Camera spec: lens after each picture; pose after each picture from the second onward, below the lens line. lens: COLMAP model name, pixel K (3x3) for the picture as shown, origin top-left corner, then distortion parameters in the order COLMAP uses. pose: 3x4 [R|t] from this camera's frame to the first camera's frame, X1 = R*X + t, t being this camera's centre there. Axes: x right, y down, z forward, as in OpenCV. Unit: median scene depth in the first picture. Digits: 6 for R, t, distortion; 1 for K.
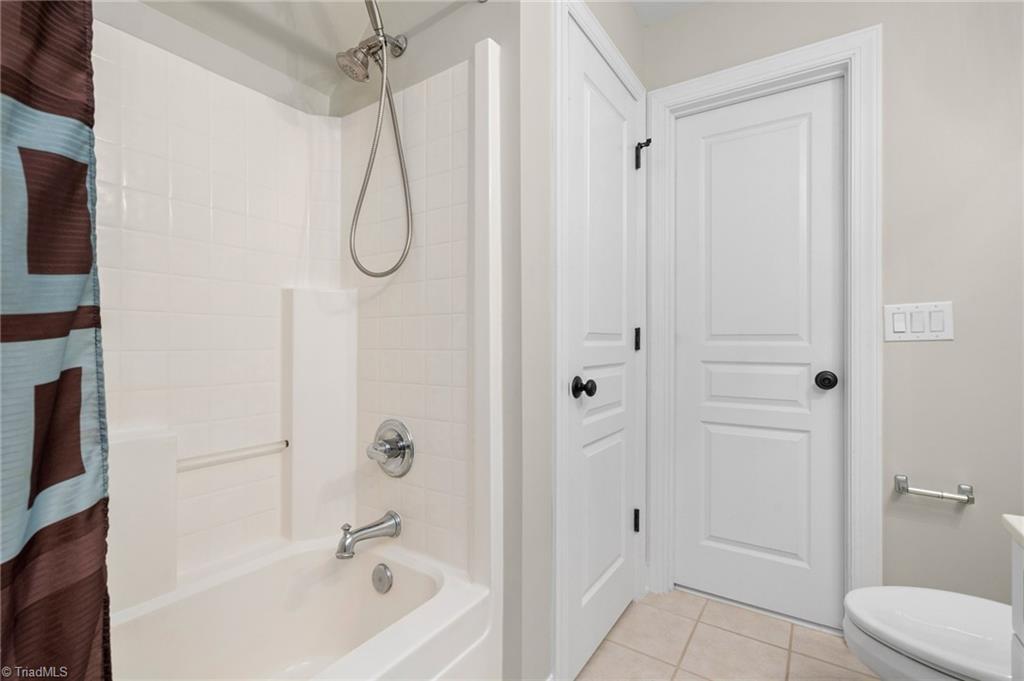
lens RADIAL K [[463.6, 0, 510.6], [0, 463.6, 345.5], [0, 0, 1]] dist [-0.001739, -0.000359]
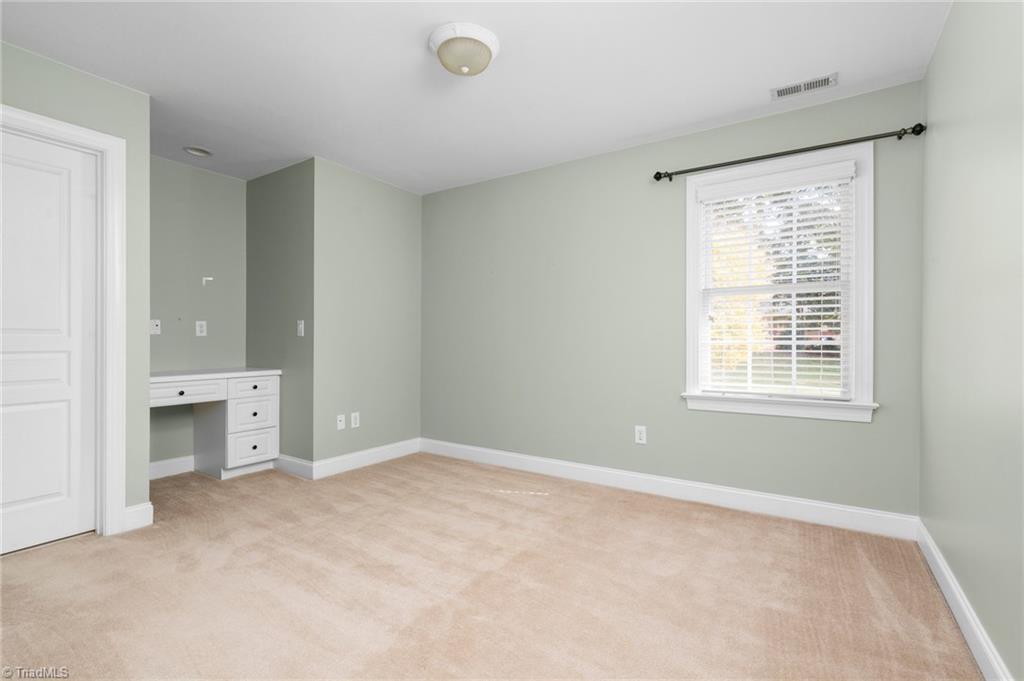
lens RADIAL K [[463.6, 0, 514.2], [0, 463.6, 346.6], [0, 0, 1]] dist [-0.001739, -0.000359]
pose [[-0.014612, -0.004589, 0.999883, -0.749176], [-0.009488, 0.999945, 0.004451, 0.007270], [-0.999848, -0.009422, -0.014654, -0.304095]]
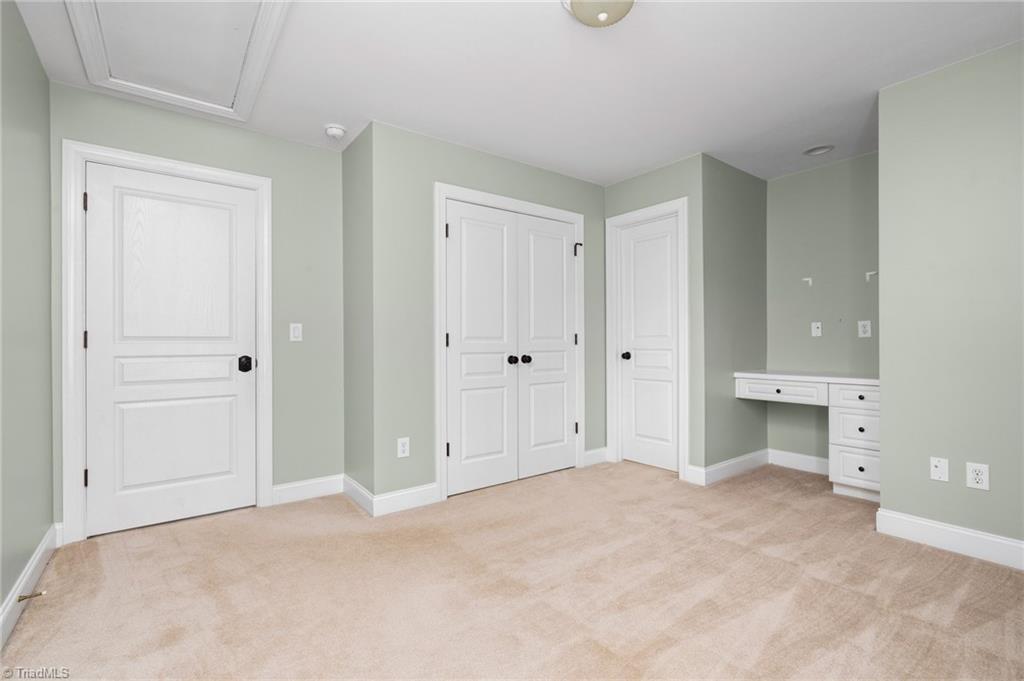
lens RADIAL K [[463.6, 0, 506.0], [0, 463.6, 345.9], [0, 0, 1]] dist [-0.001739, -0.000359]
pose [[0.941385, 0.007656, -0.337247, 0.643150], [-0.002323, 0.999866, 0.016215, -0.009183], [0.337326, -0.014481, 0.941277, -1.240200]]
